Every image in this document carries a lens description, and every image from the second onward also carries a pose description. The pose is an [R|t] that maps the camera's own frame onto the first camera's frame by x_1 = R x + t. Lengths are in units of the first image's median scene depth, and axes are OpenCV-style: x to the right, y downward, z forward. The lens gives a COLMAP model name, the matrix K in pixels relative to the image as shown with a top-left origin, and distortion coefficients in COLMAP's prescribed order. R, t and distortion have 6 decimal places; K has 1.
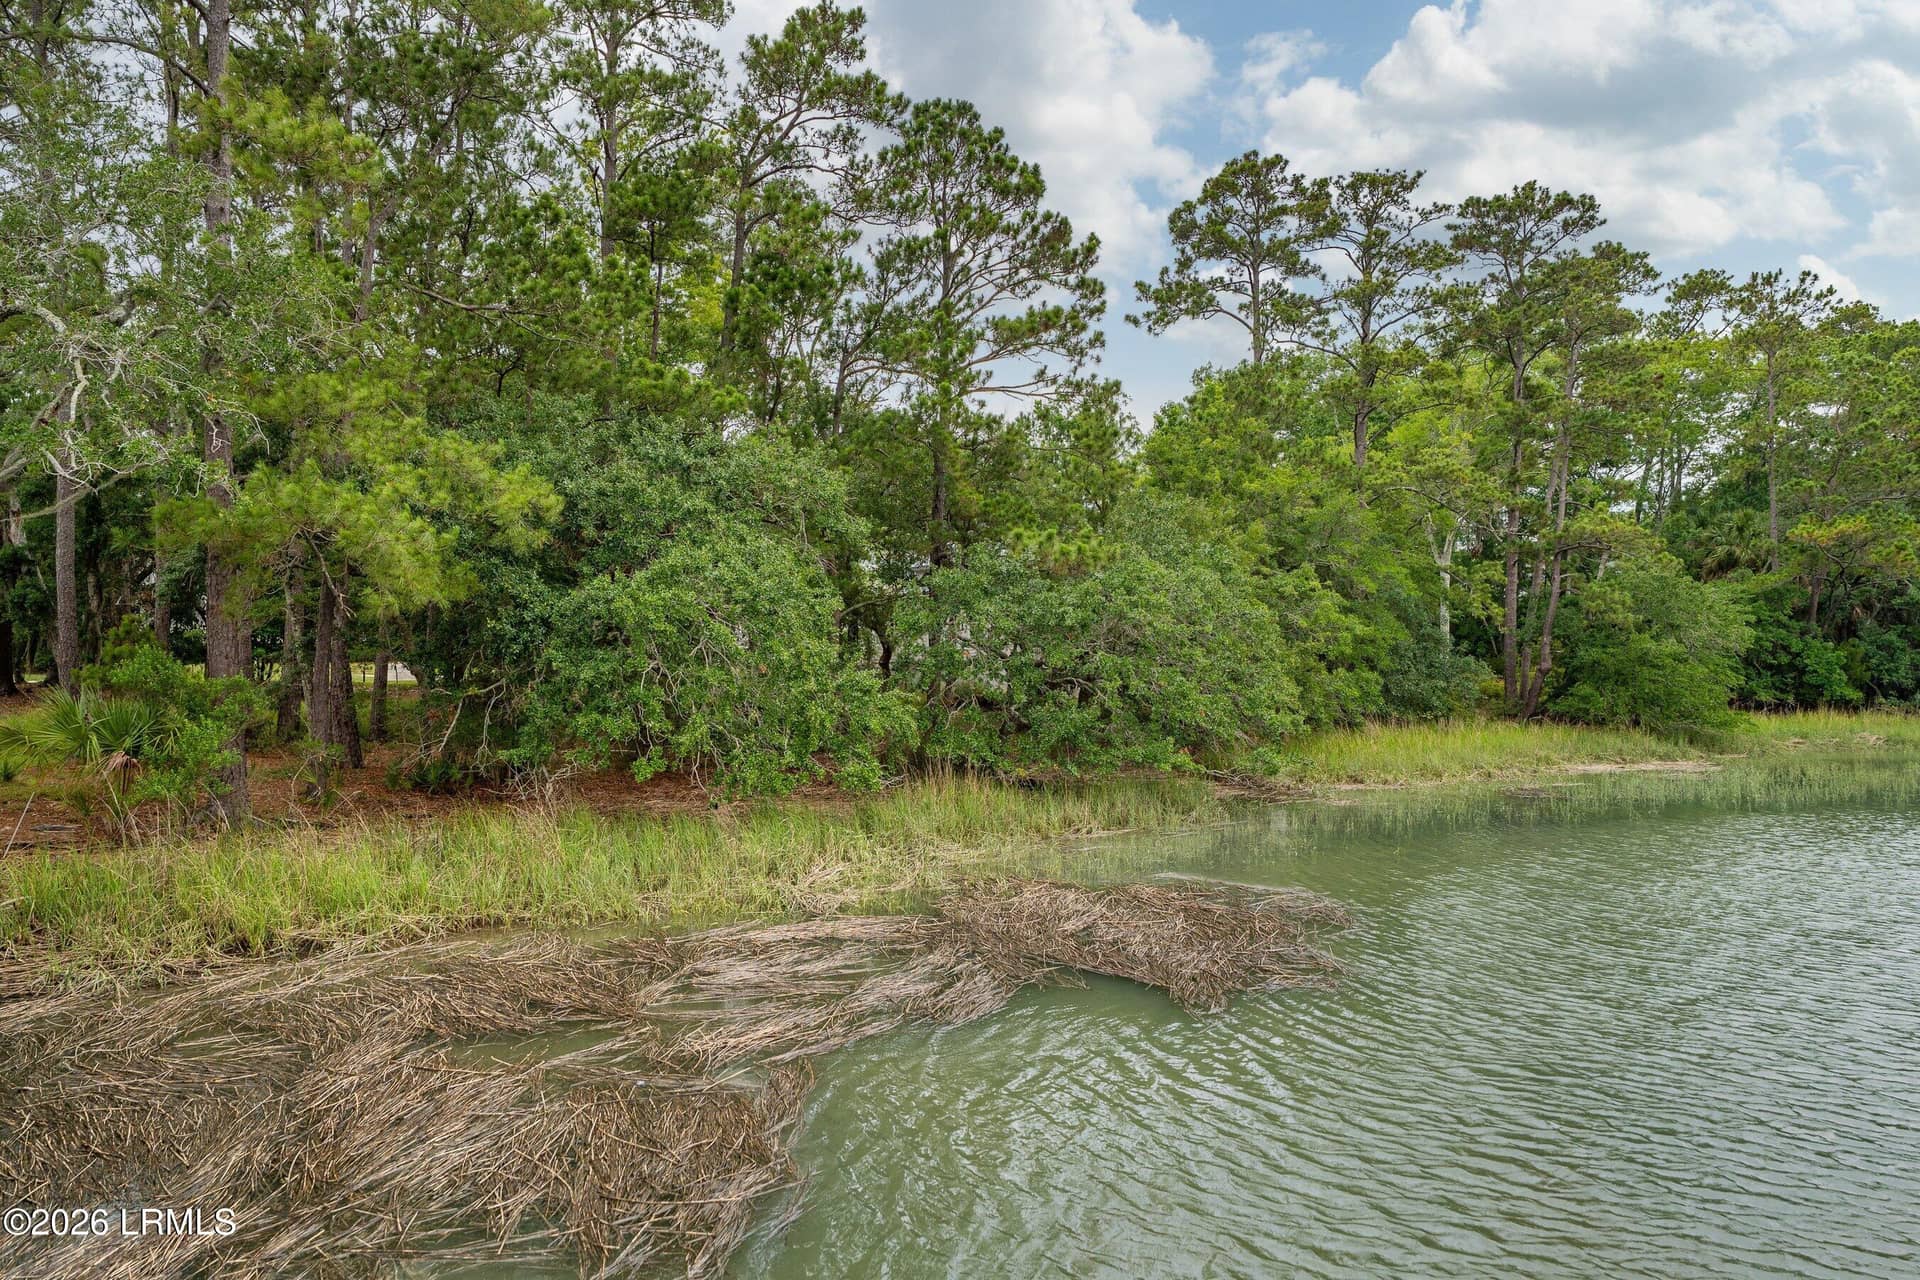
lens RADIAL K [[1635.4, 0, 961.8], [0, 1635.4, 630.1], [0, 0, 1]] dist [0.013213, -0.016986]
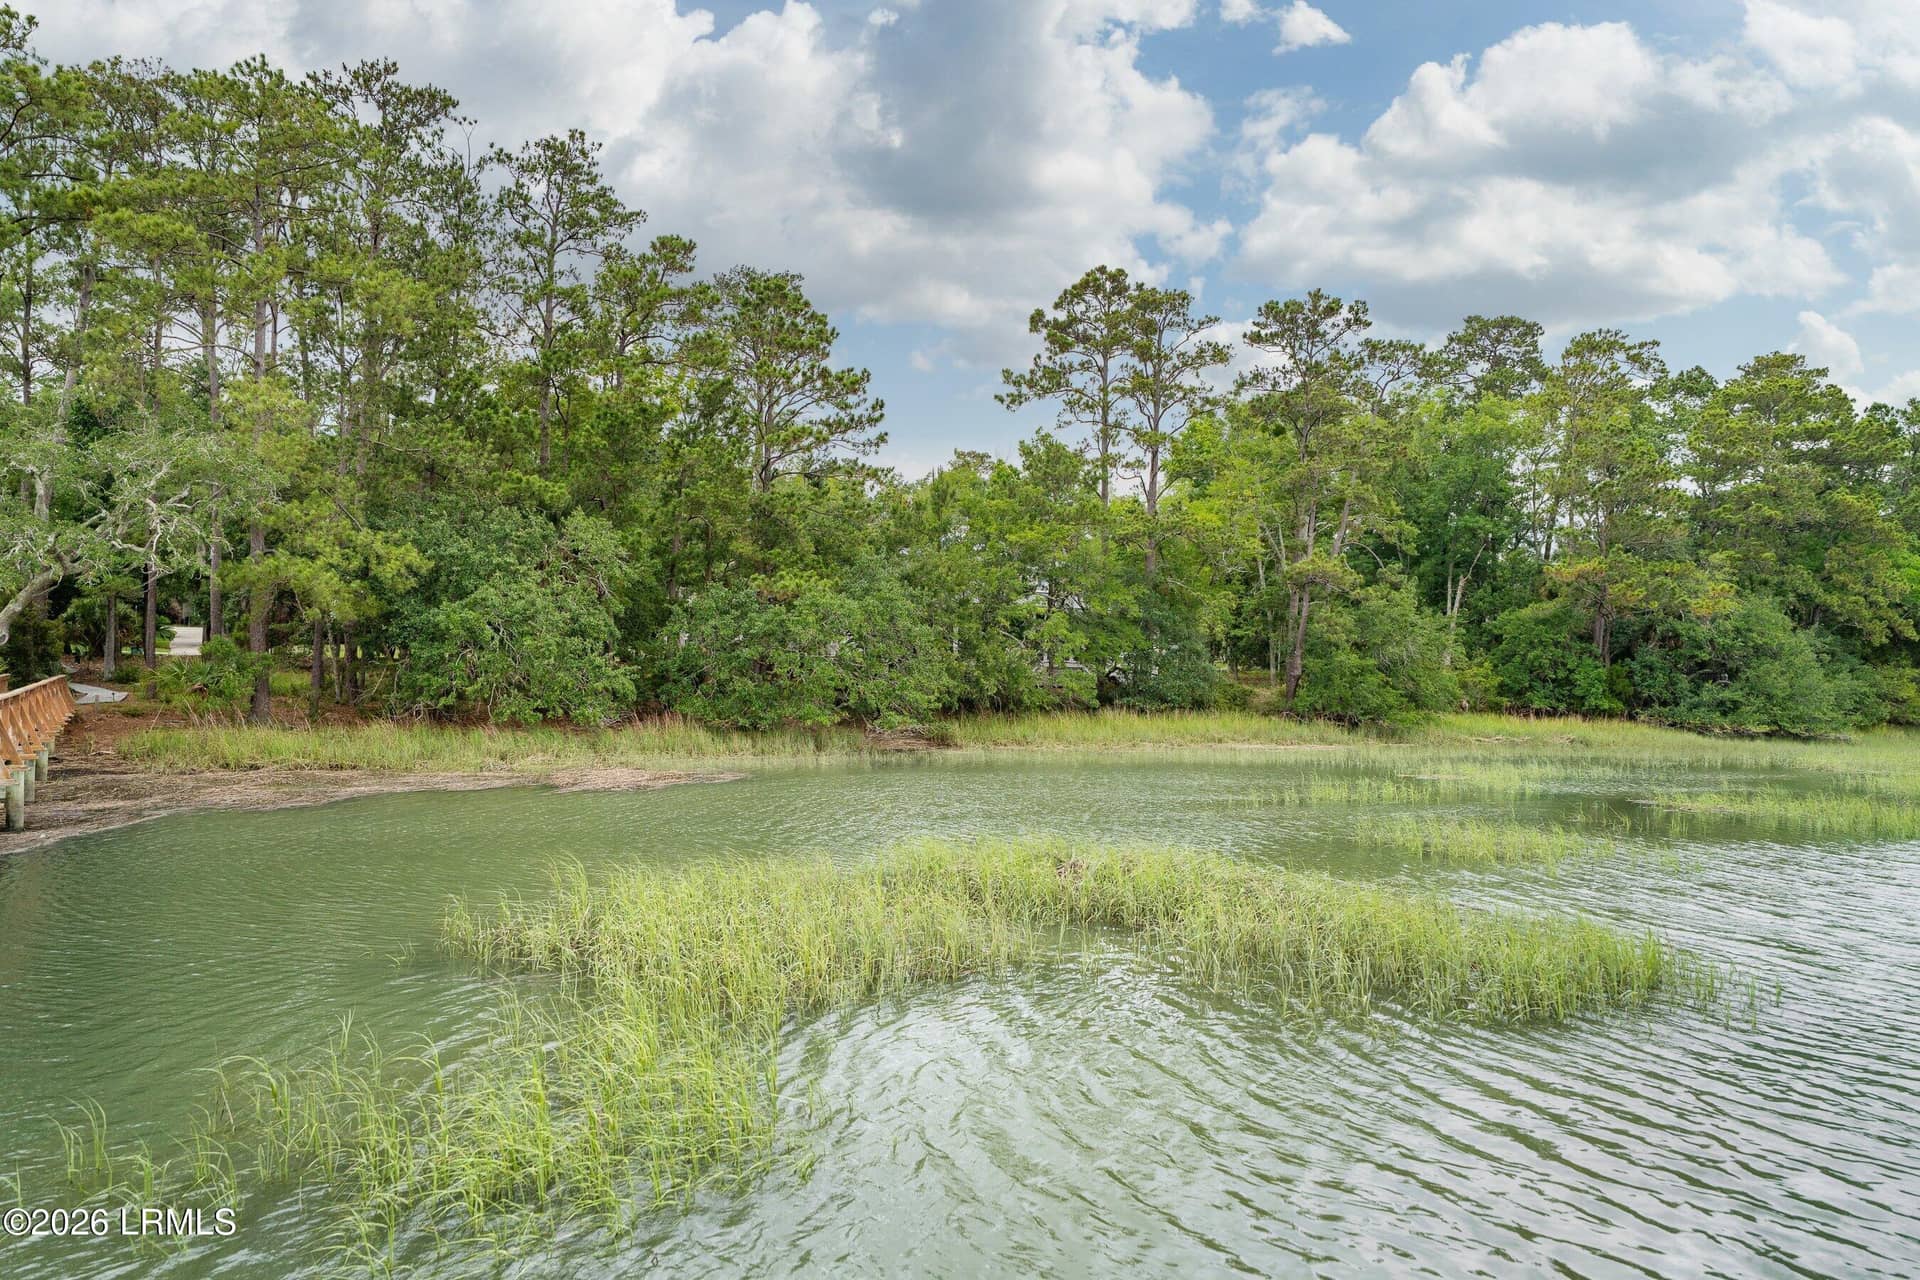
lens RADIAL K [[1635.4, 0, 961.8], [0, 1635.4, 630.1], [0, 0, 1]] dist [0.013213, -0.016986]
pose [[0.995508, 0.026377, -0.090931, 0.220859], [-0.026196, 0.999652, 0.003178, -0.009656], [0.090983, -0.000781, 0.995852, -0.335177]]
